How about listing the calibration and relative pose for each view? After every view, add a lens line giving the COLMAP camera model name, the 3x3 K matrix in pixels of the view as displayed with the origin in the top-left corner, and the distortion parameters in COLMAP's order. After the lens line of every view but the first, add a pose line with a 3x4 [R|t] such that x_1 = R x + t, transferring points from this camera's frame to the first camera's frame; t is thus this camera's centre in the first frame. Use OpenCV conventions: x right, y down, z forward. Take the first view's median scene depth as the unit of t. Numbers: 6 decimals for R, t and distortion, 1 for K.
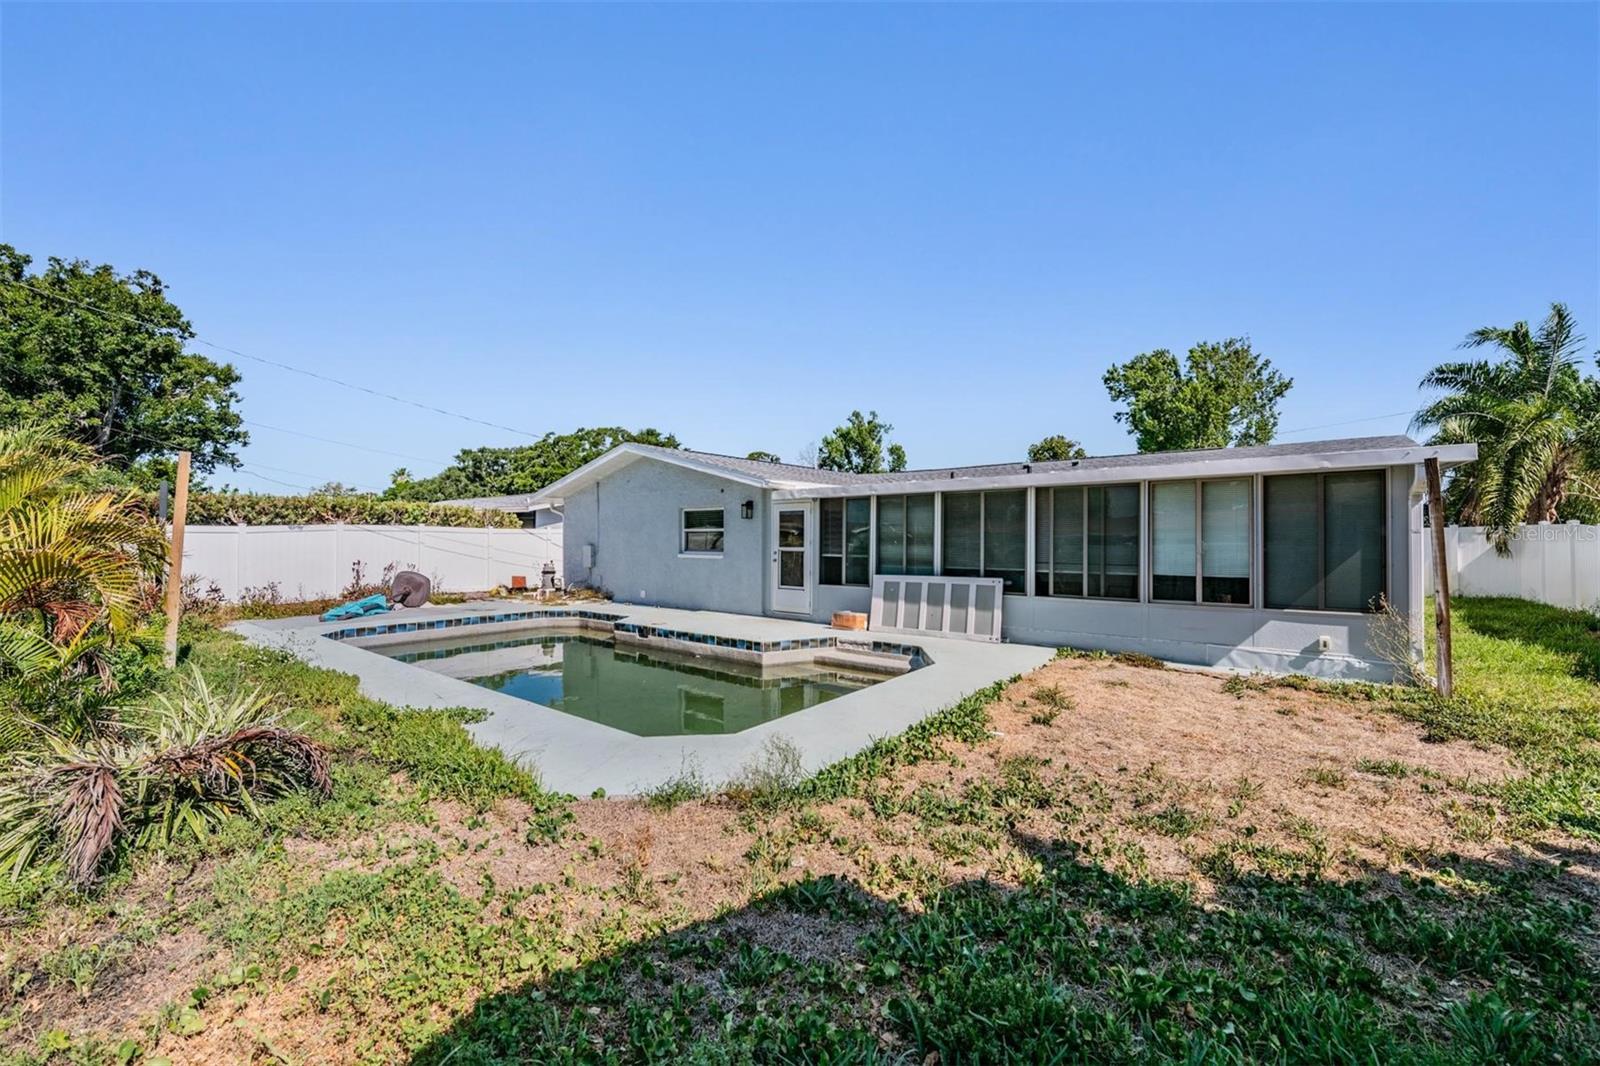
lens RADIAL K [[632.3, 0, 804.1], [0, 632.3, 533.0], [0, 0, 1]] dist [-0.008333, -0.001678]
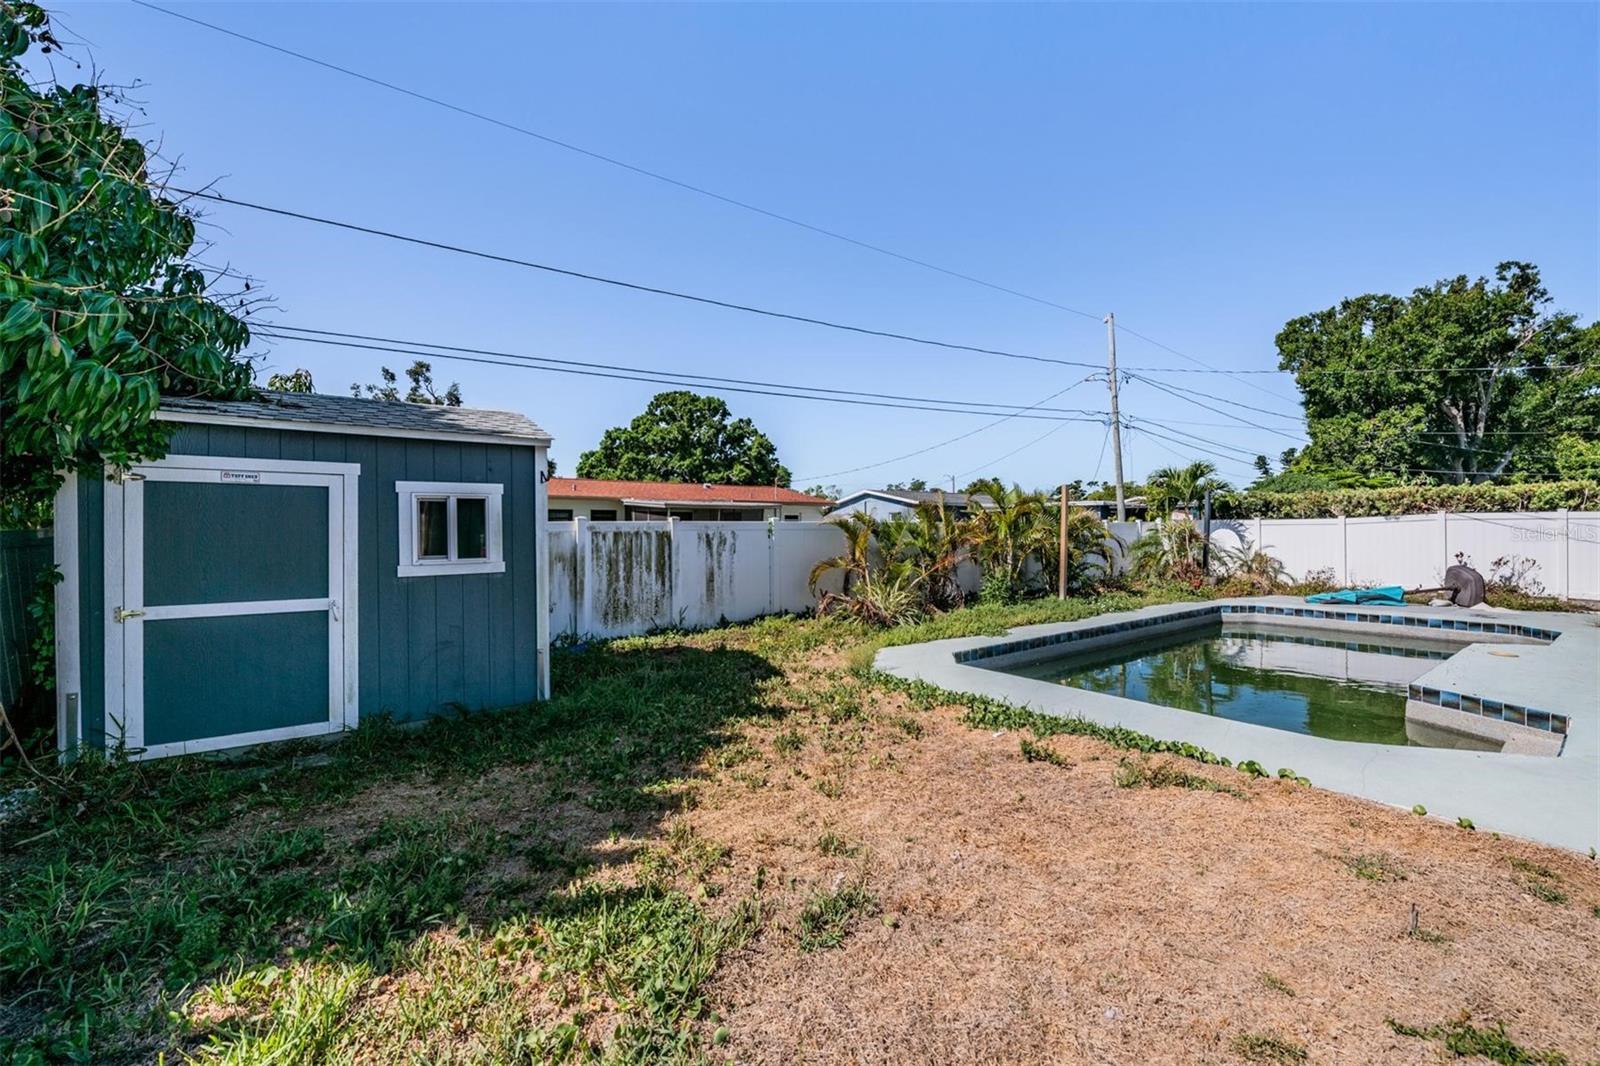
lens RADIAL K [[632.3, 0, 805.5], [0, 632.3, 527.2], [0, 0, 1]] dist [-0.008333, -0.001678]
pose [[-0.267450, -0.006749, -0.963548, 0.483986], [0.020294, 0.999714, -0.012636, -0.000856], [0.963358, -0.022934, -0.267237, 0.354309]]
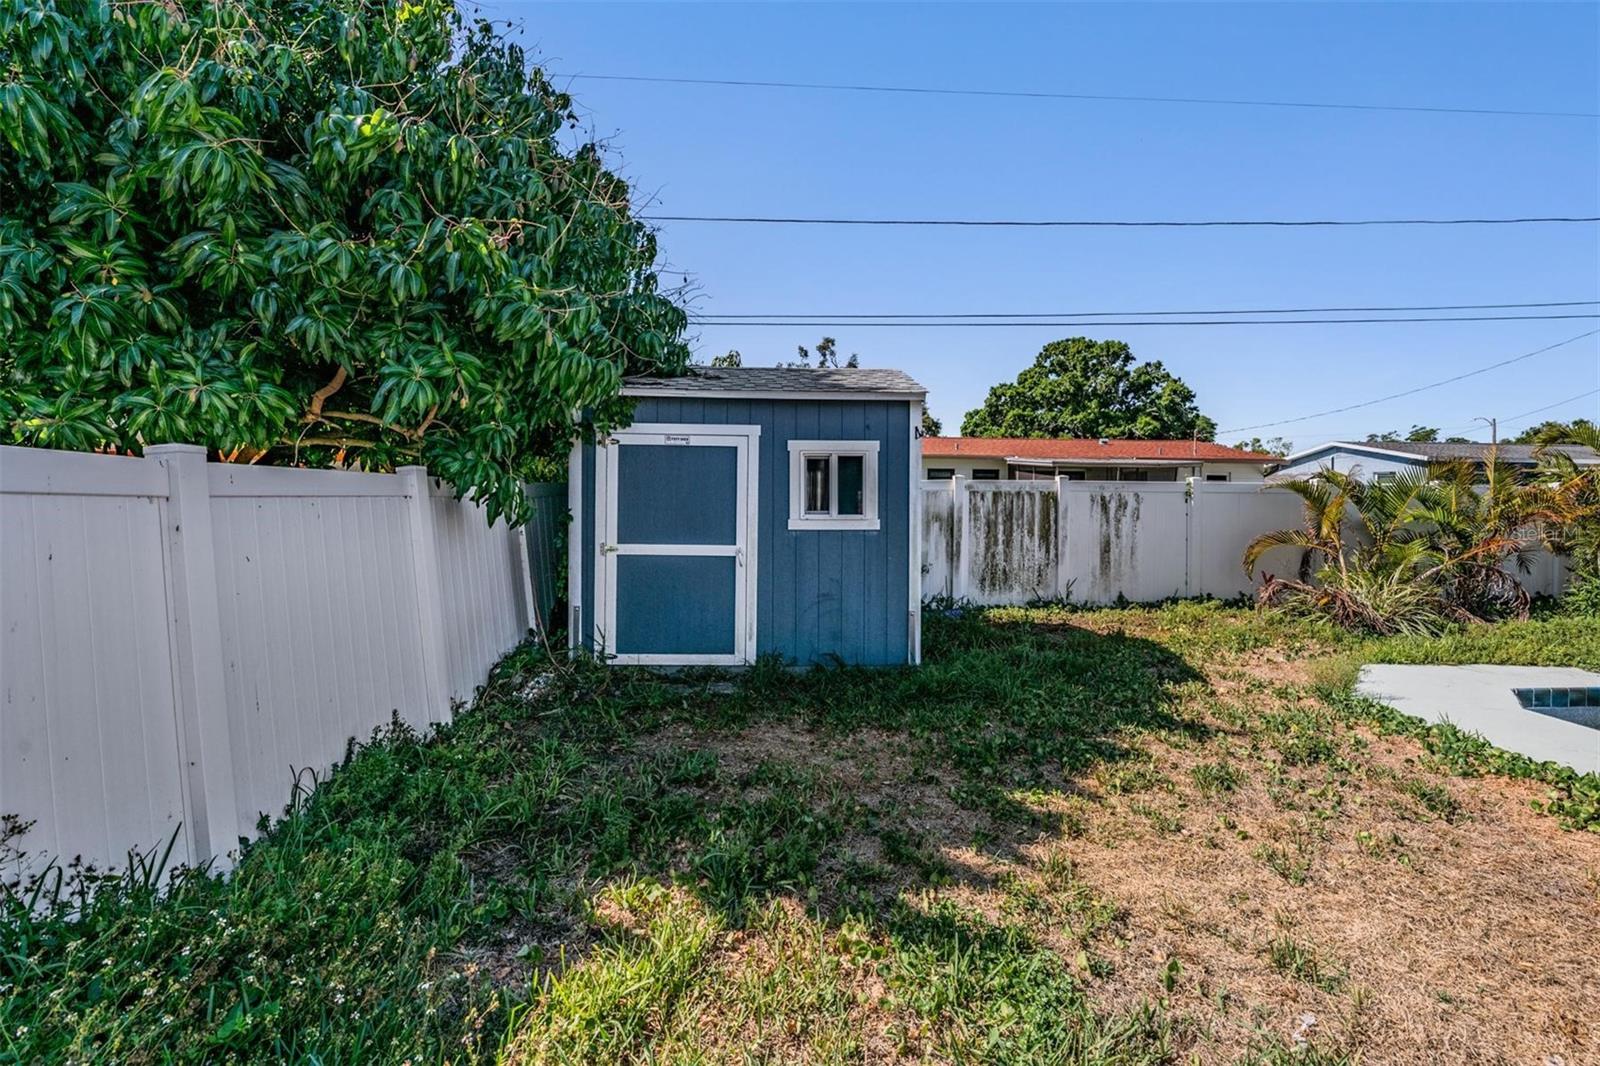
lens RADIAL K [[632.3, 0, 809.5], [0, 632.3, 494.8], [0, 0, 1]] dist [-0.008333, -0.001678]
pose [[-0.757777, -0.007366, -0.652472, 0.445020], [-0.003444, 0.999968, -0.007289, -0.000426], [0.652505, -0.003277, -0.757778, 0.336622]]
